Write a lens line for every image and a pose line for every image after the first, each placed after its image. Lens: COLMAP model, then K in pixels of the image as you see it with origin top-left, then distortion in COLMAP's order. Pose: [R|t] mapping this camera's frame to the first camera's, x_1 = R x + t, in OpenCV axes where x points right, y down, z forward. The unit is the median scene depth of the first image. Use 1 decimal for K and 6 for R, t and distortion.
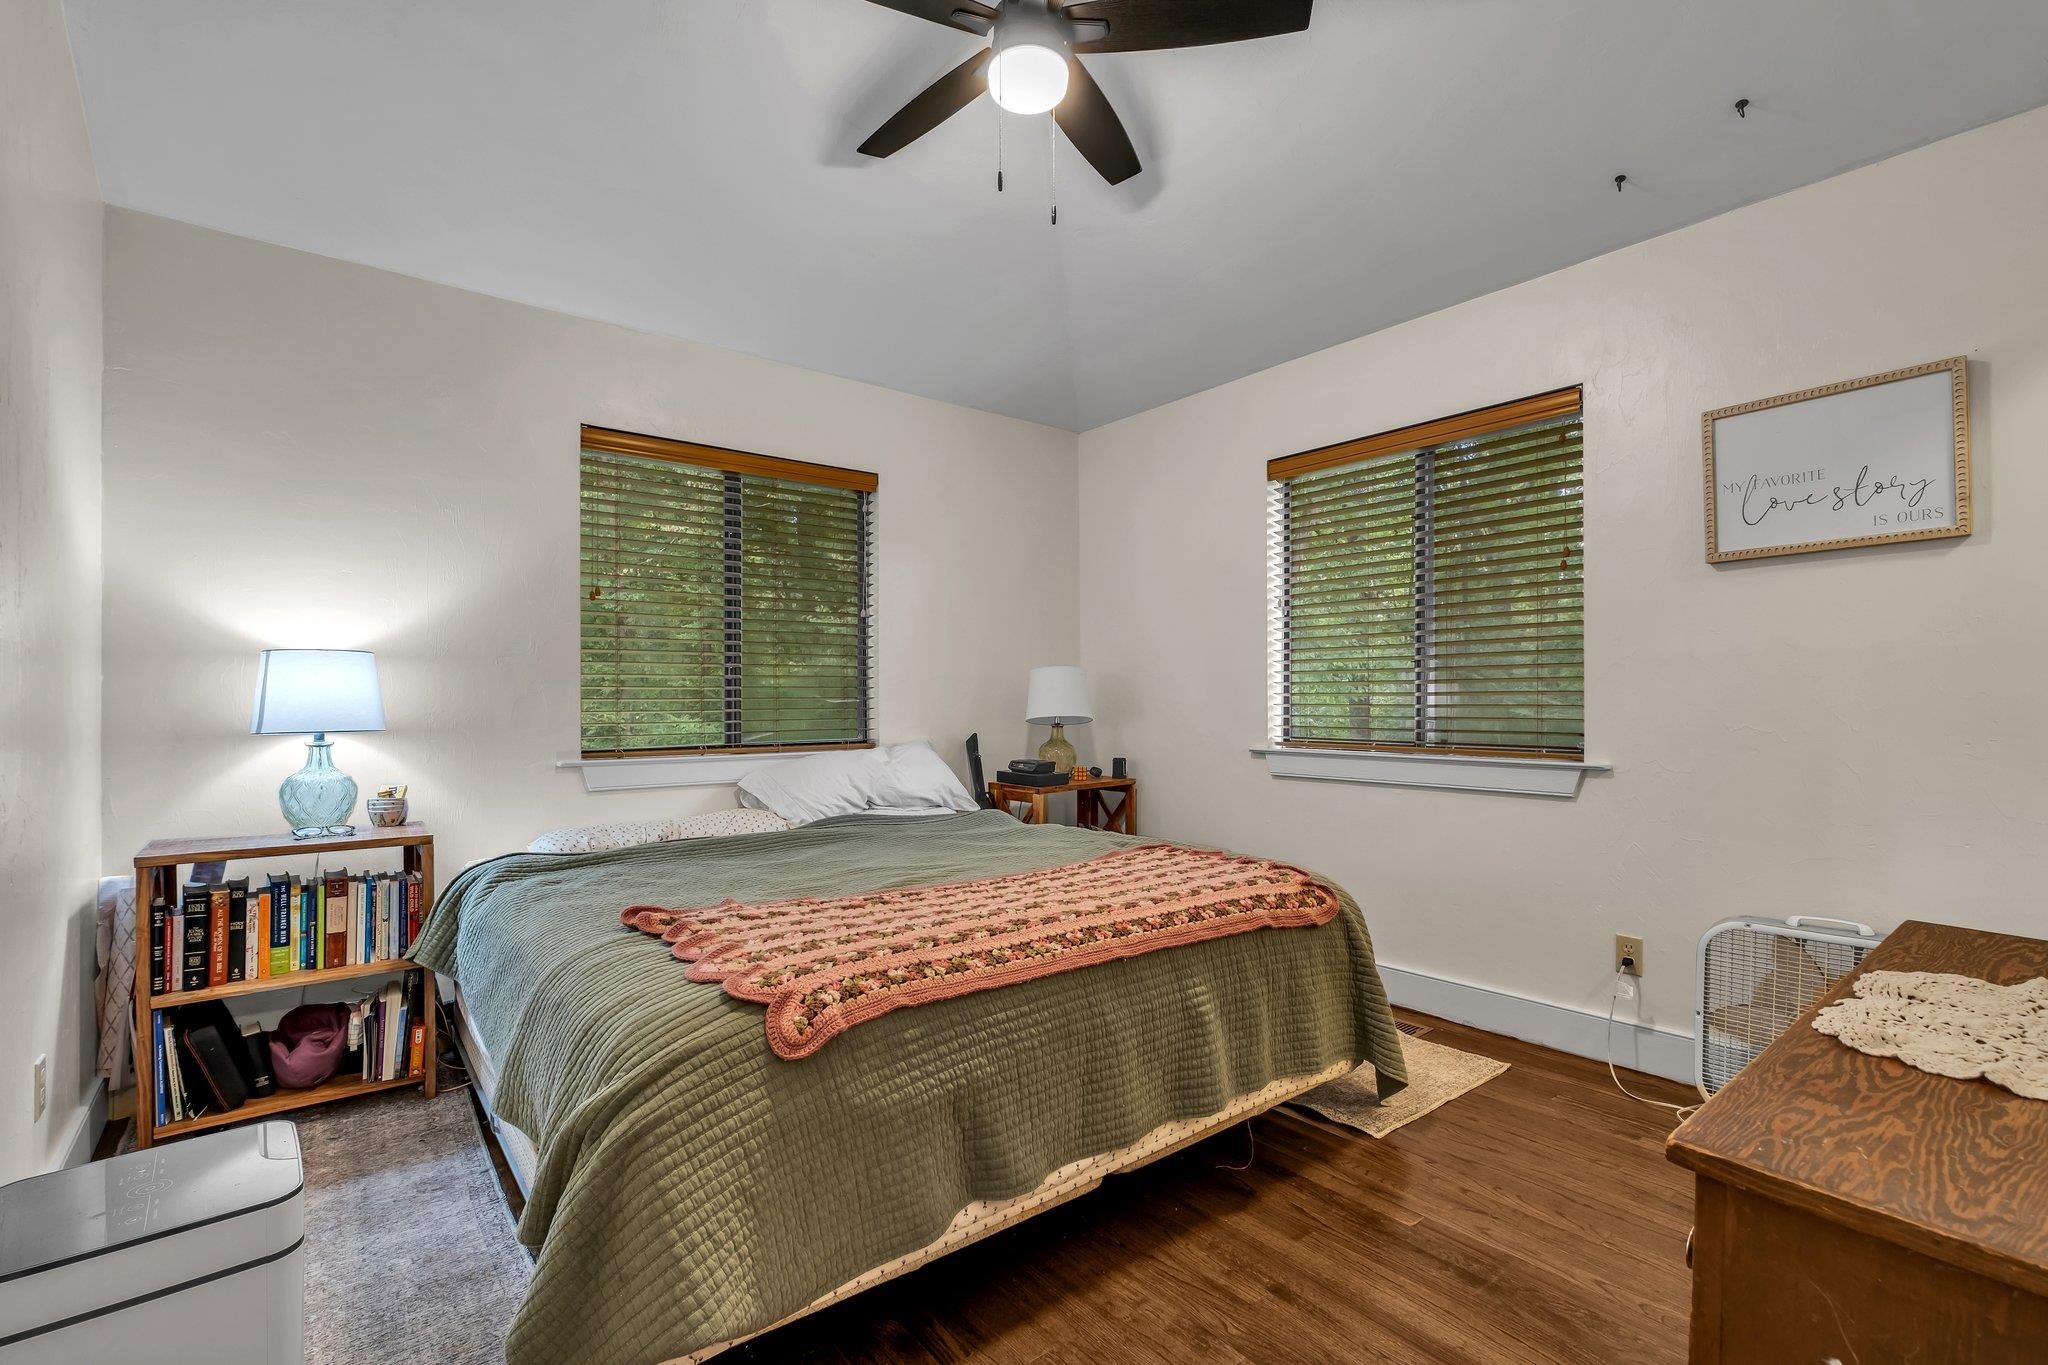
lens RADIAL K [[918.4, 0, 1021.6], [0, 918.4, 689.7], [0, 0, 1]] dist [0.000737, 0.000030]
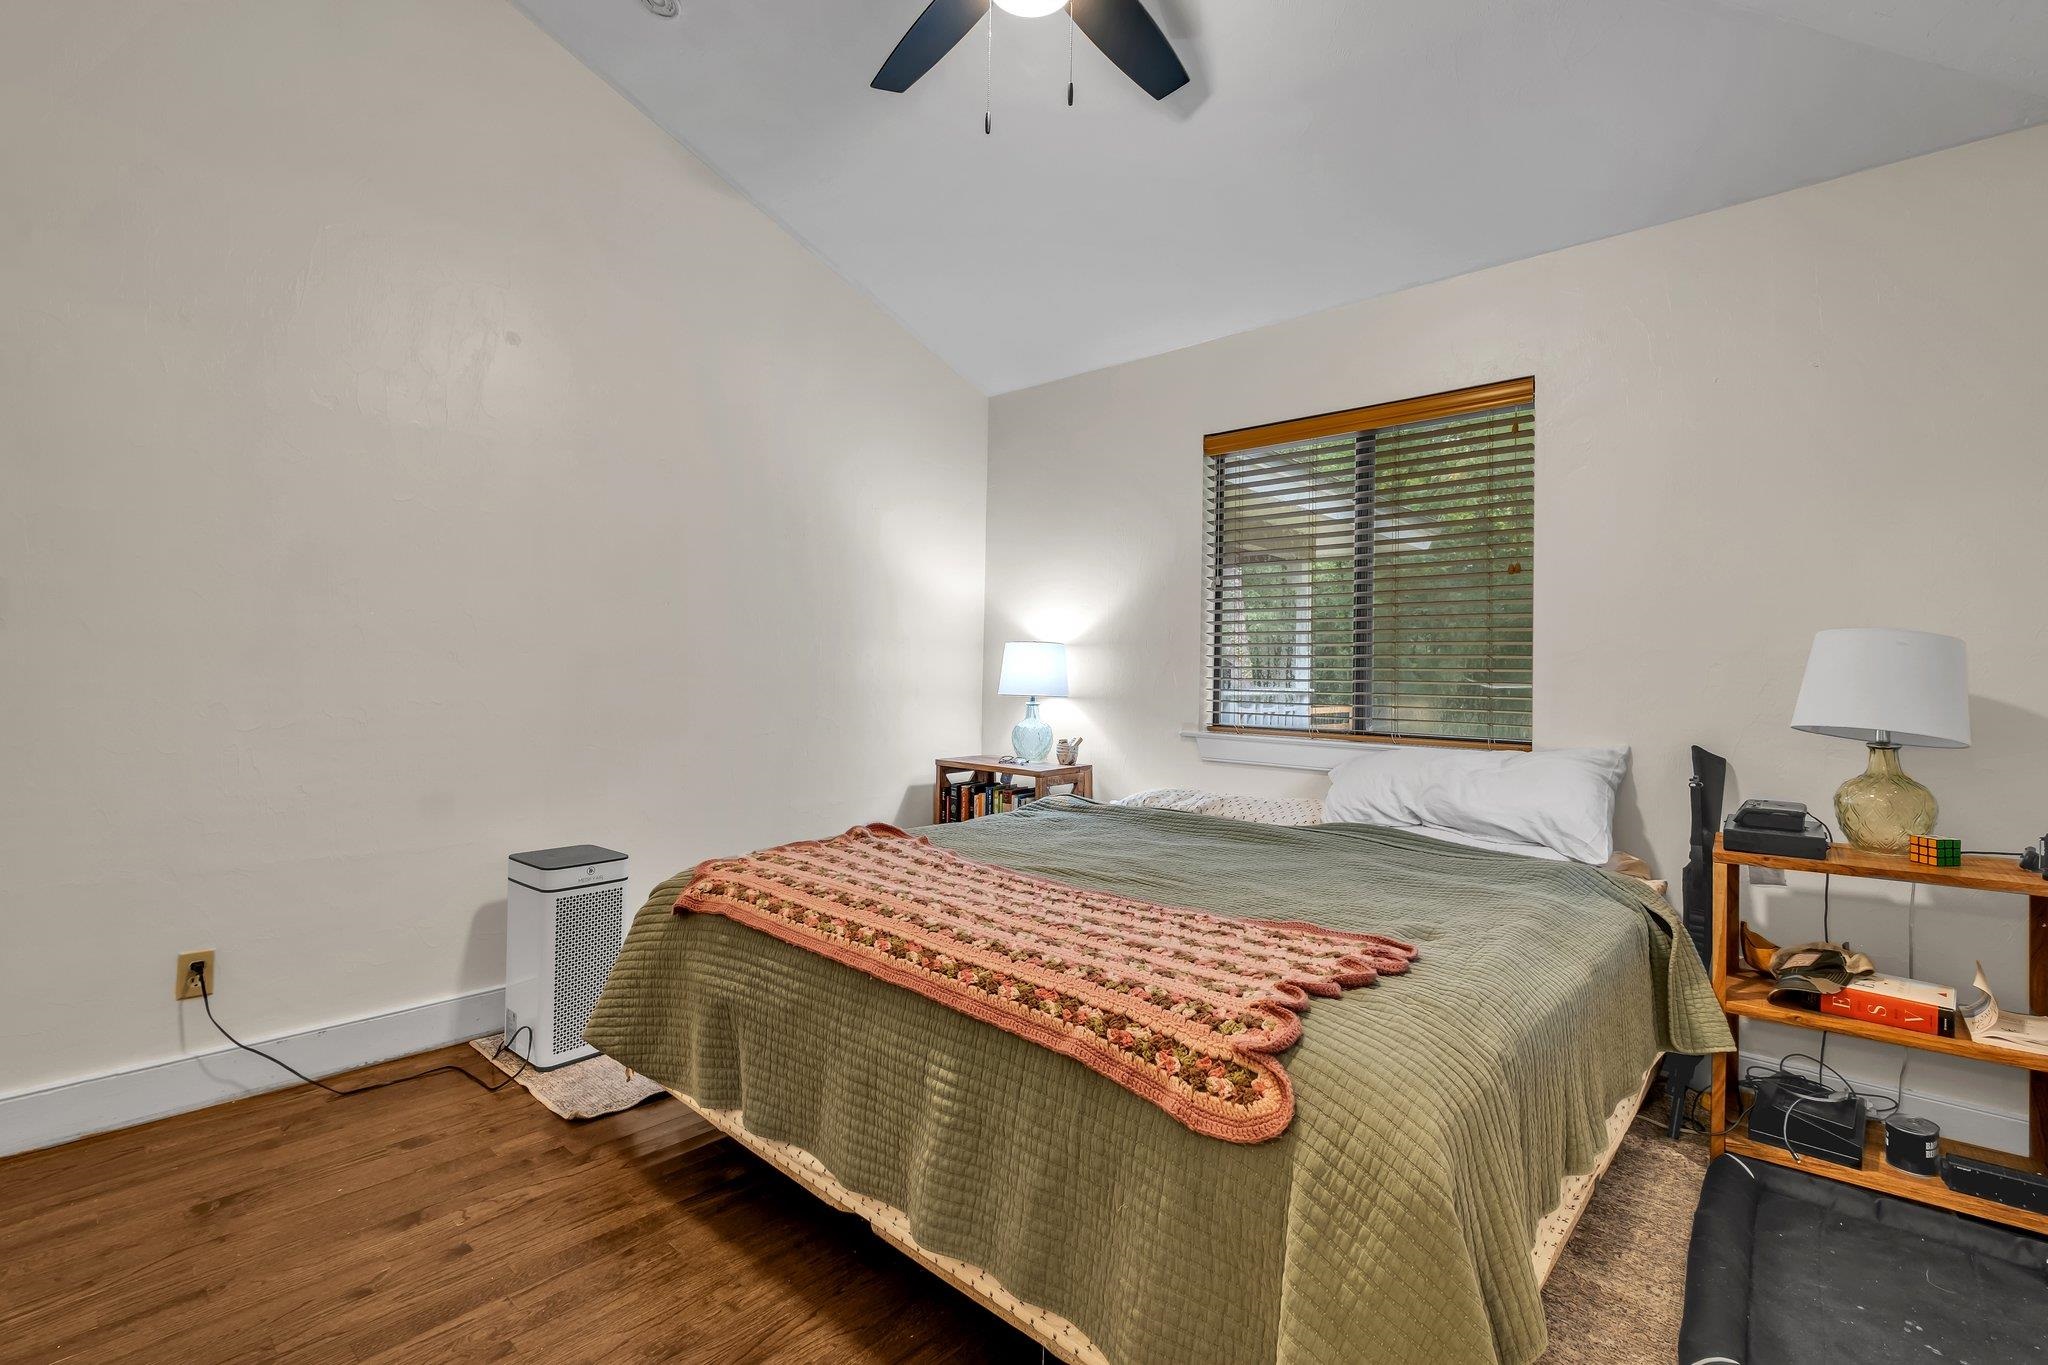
lens RADIAL K [[898.2, 0, 1020.9], [0, 898.2, 663.0], [0, 0, 1]] dist [-0.001459, -0.000268]
pose [[0.170551, -0.005388, -0.985334, 0.684923], [-0.009962, 0.999925, -0.007192, 0.002719], [0.985299, 0.011042, 0.170484, 0.703328]]
